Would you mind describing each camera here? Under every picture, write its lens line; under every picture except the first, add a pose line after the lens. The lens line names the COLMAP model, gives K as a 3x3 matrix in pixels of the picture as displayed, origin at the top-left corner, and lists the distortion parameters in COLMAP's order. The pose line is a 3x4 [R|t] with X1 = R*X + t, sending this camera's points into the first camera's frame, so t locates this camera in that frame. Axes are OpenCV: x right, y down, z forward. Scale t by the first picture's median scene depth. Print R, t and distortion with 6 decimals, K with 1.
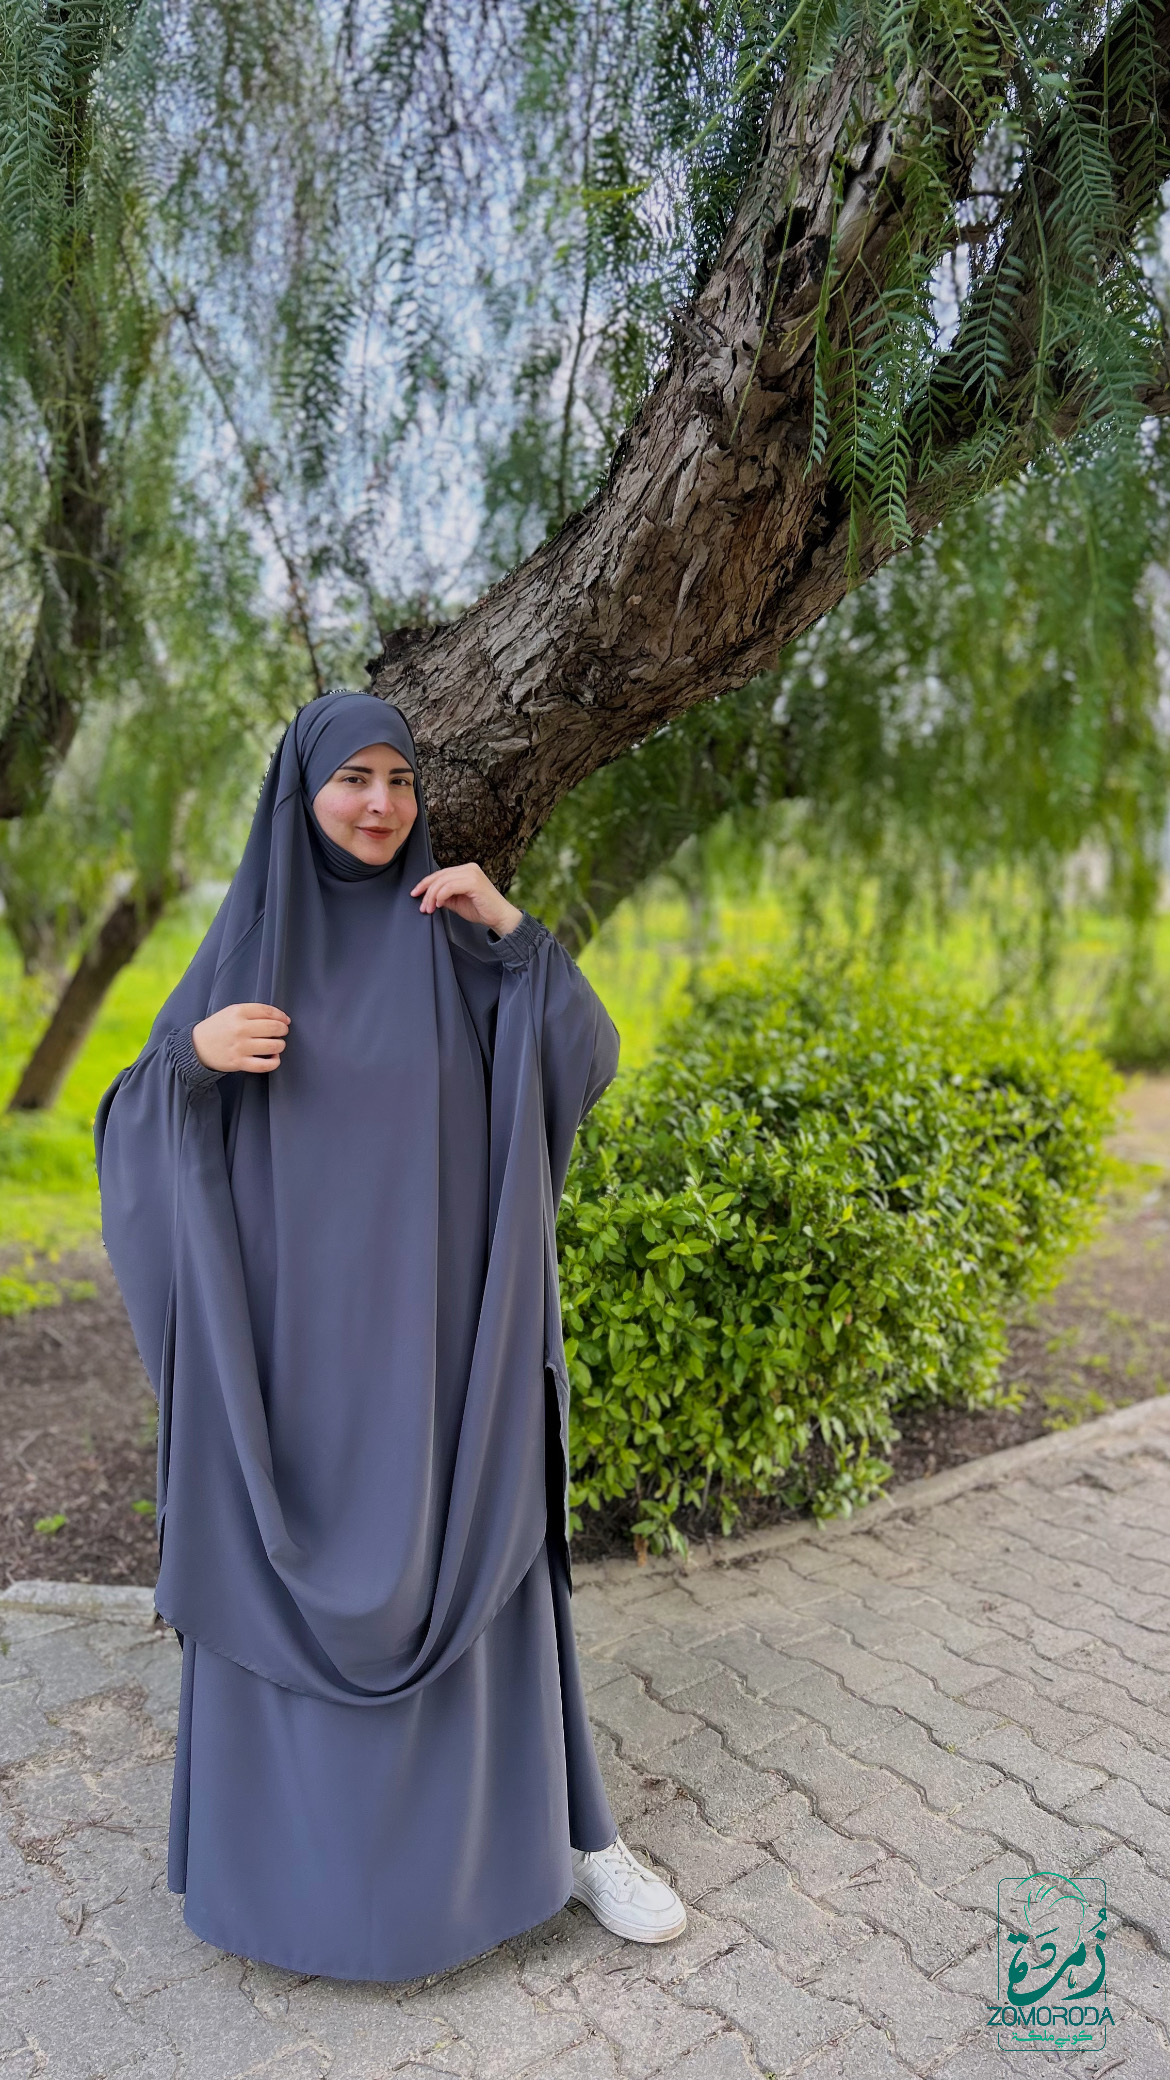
lens RADIAL K [[1572.7, 0, 585.0], [0, 1572.7, 1040.0], [0, 0, 1]] dist [0.009421, -0.024660]
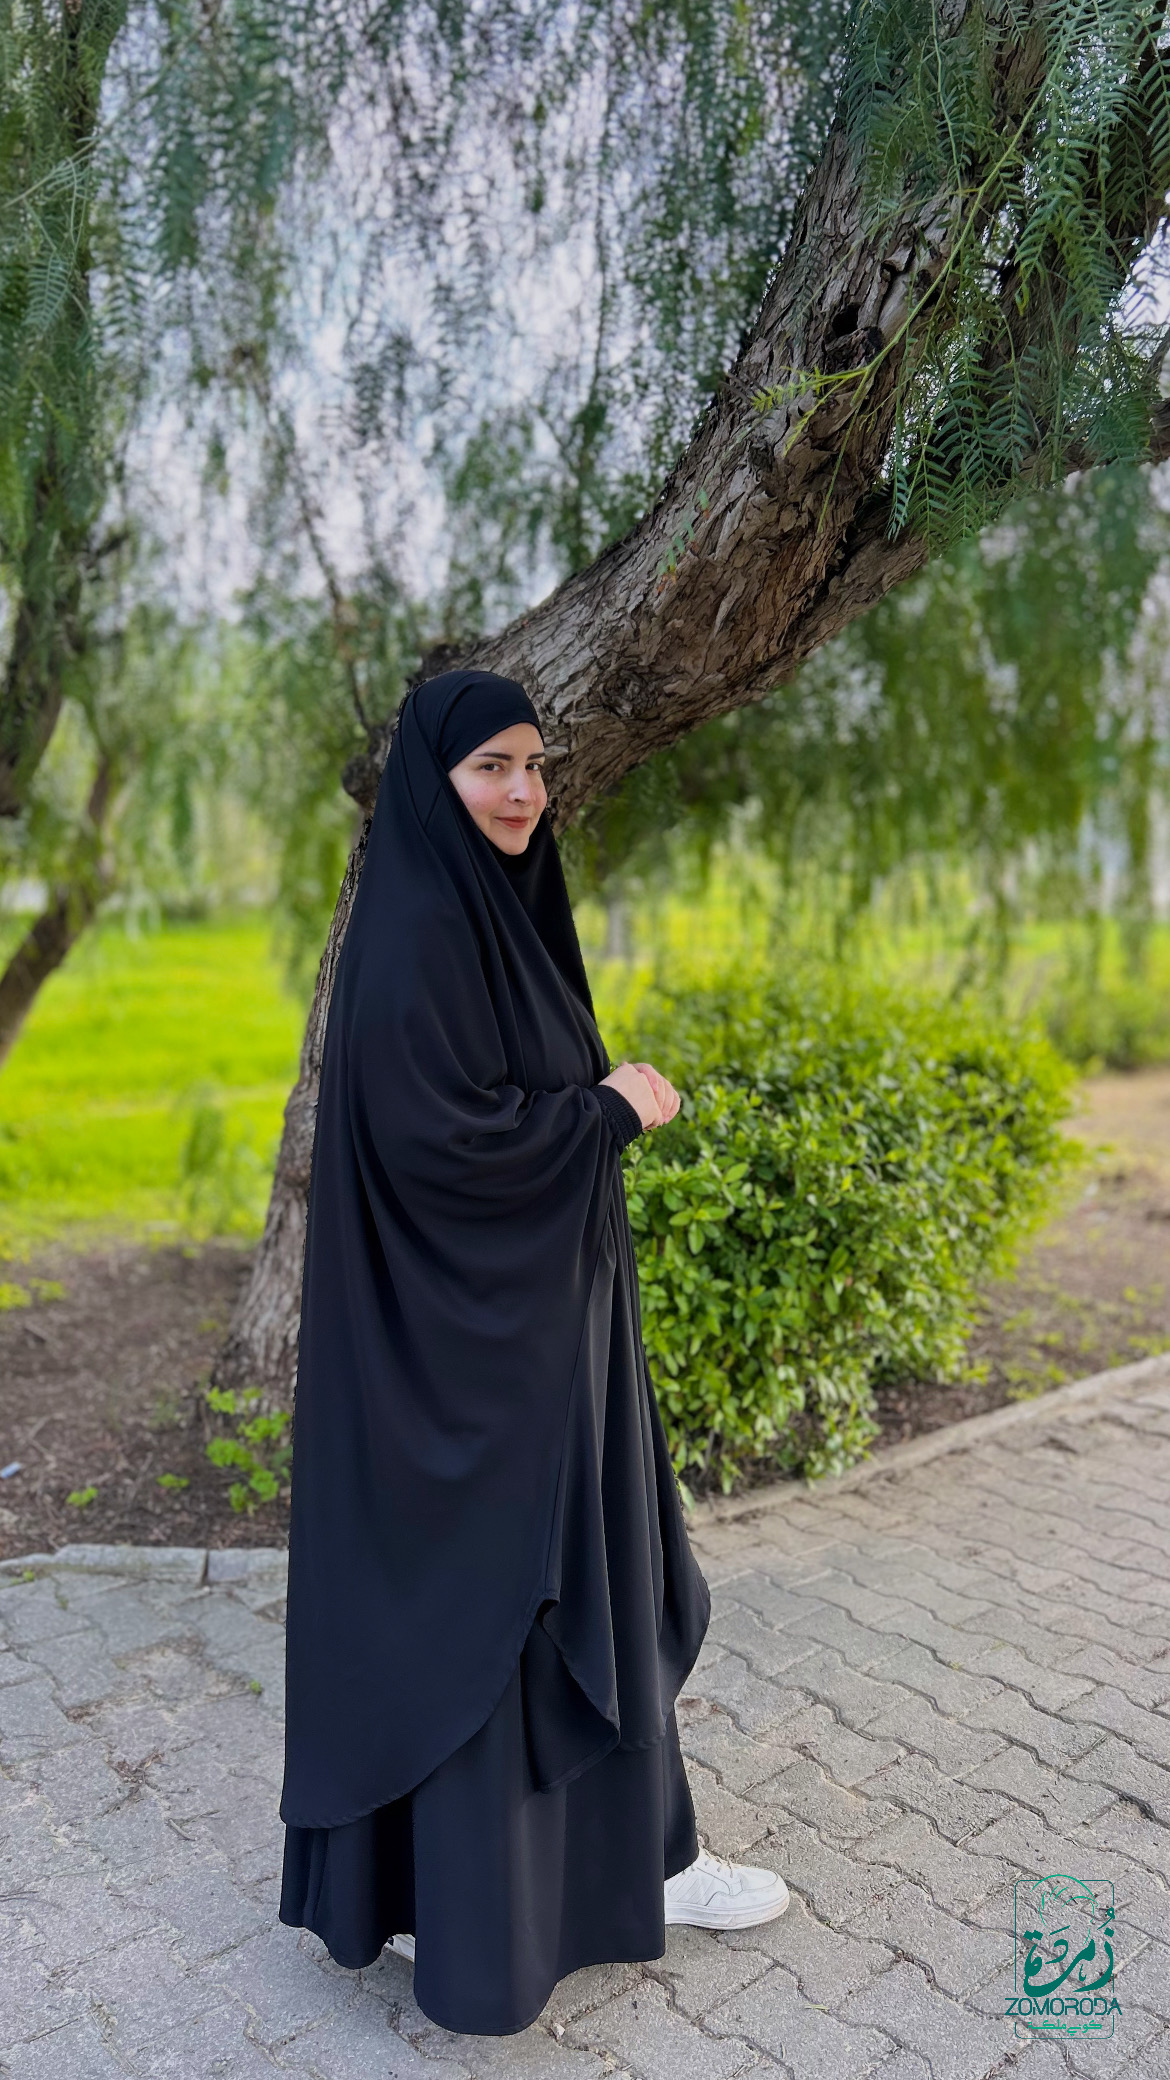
lens RADIAL K [[1646.9, 0, 574.6], [0, 1646.9, 1031.1], [0, 0, 1]] dist [0.019984, -0.069544]
pose [[0.998318, -0.007151, 0.057535, -0.085715], [0.007912, 0.999884, -0.013010, 0.018859], [-0.057435, 0.013444, 0.998259, -0.124675]]
